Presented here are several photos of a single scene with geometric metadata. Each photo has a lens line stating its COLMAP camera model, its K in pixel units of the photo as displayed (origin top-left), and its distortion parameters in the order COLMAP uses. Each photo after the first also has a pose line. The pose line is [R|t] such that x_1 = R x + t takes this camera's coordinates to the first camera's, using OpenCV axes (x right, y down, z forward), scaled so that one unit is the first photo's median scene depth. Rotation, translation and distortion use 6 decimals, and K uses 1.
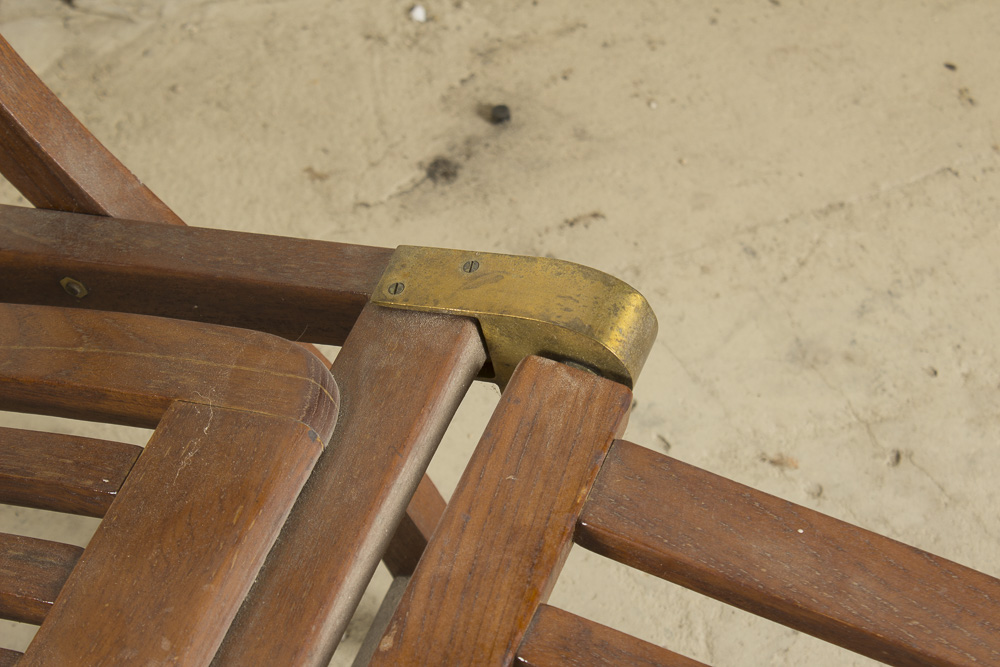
lens RADIAL K [[2336.8, 0, 500.0], [0, 2336.8, 333.5], [0, 0, 1]] dist [0.062853, 0.340028]
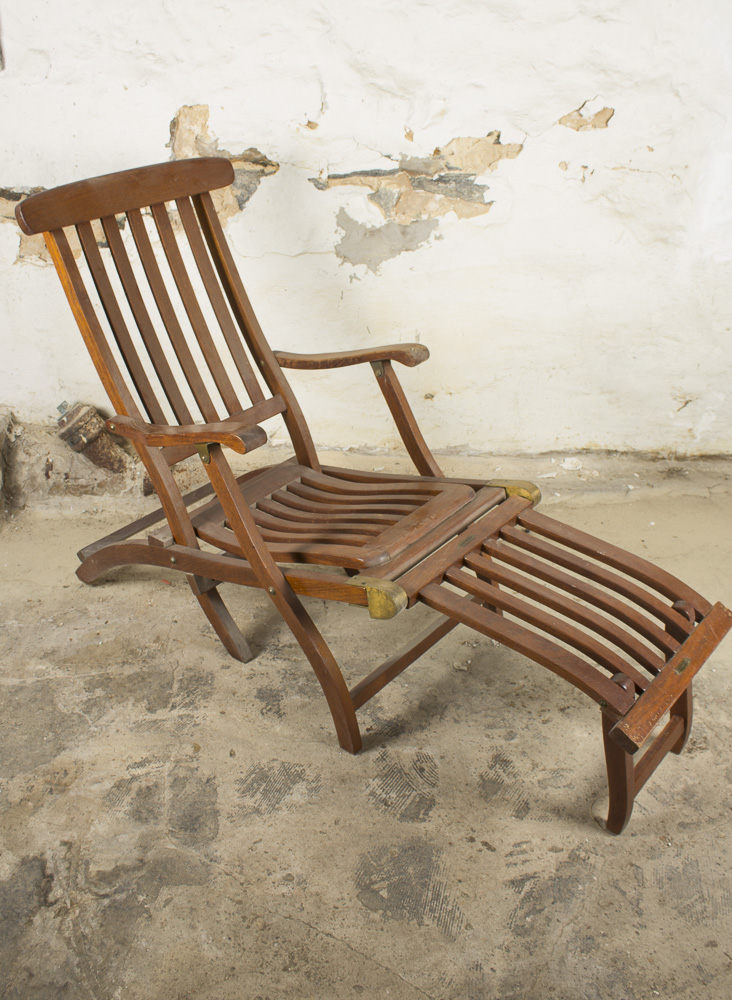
lens RADIAL K [[979.9, 0, 346.6], [0, 979.9, 462.7], [0, 0, 1]] dist [-0.166497, 0.151143]
pose [[0.952719, 0.139666, -0.269850, 0.228106], [-0.239554, 0.891587, -0.384299, 0.850071], [0.186922, 0.430773, 0.882890, -0.956989]]
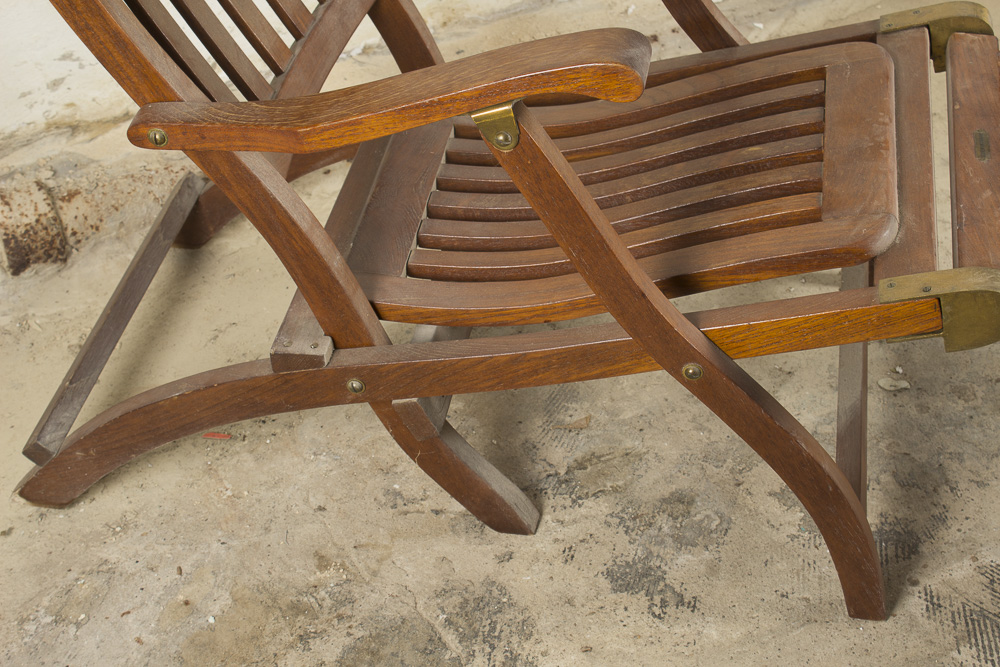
lens RADIAL K [[1629.2, 0, 500.0], [0, 1629.2, 333.5], [0, 0, 1]] dist [-0.013734, 0.109499]
pose [[0.979161, -0.156058, 0.129958, -0.764931], [0.181145, 0.960447, -0.211488, 0.619358], [-0.091813, 0.230622, 0.968702, -0.610639]]
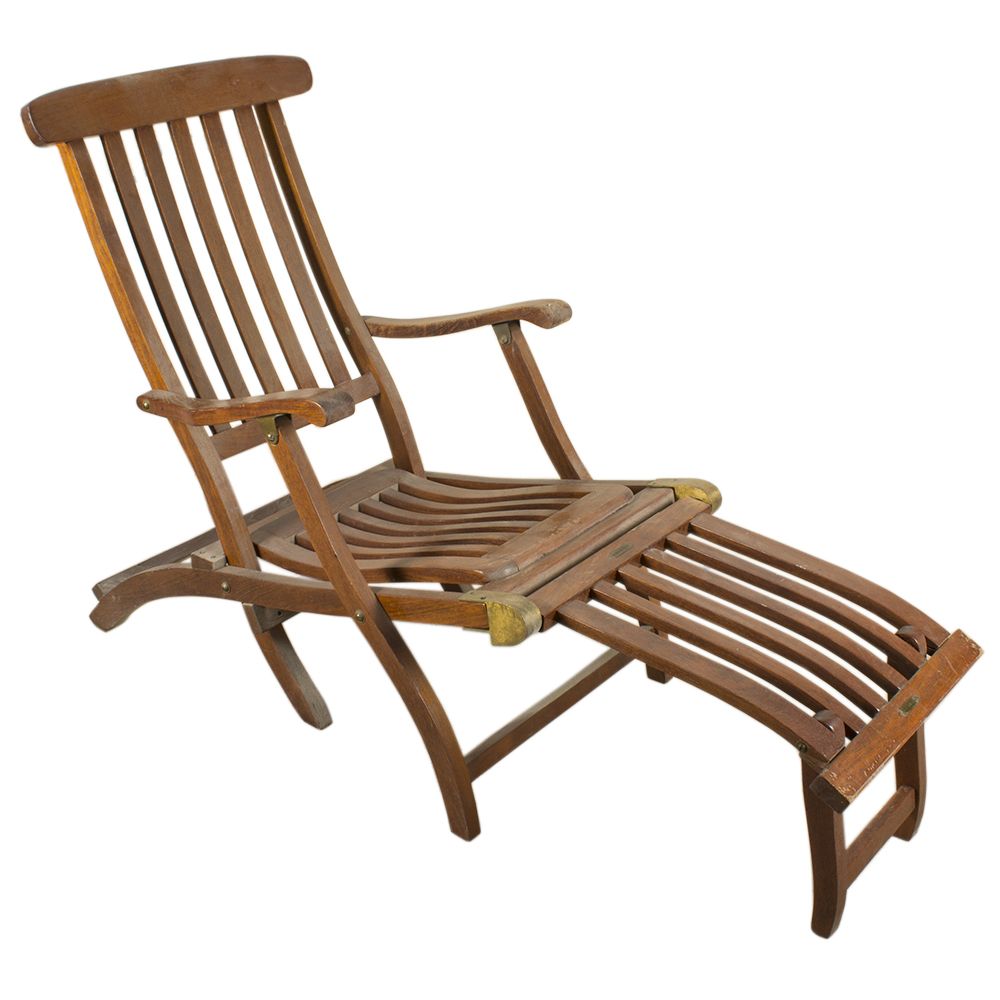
lens RADIAL K [[1397.4, 0, 484.9], [0, 1397.4, 483.5], [0, 0, 1]] dist [-0.162061, 0.087130]
pose [[0.956989, 0.130553, -0.259091, 0.283244], [-0.235384, 0.871452, -0.430309, 1.038093], [0.169608, 0.472787, 0.864700, -1.001950]]
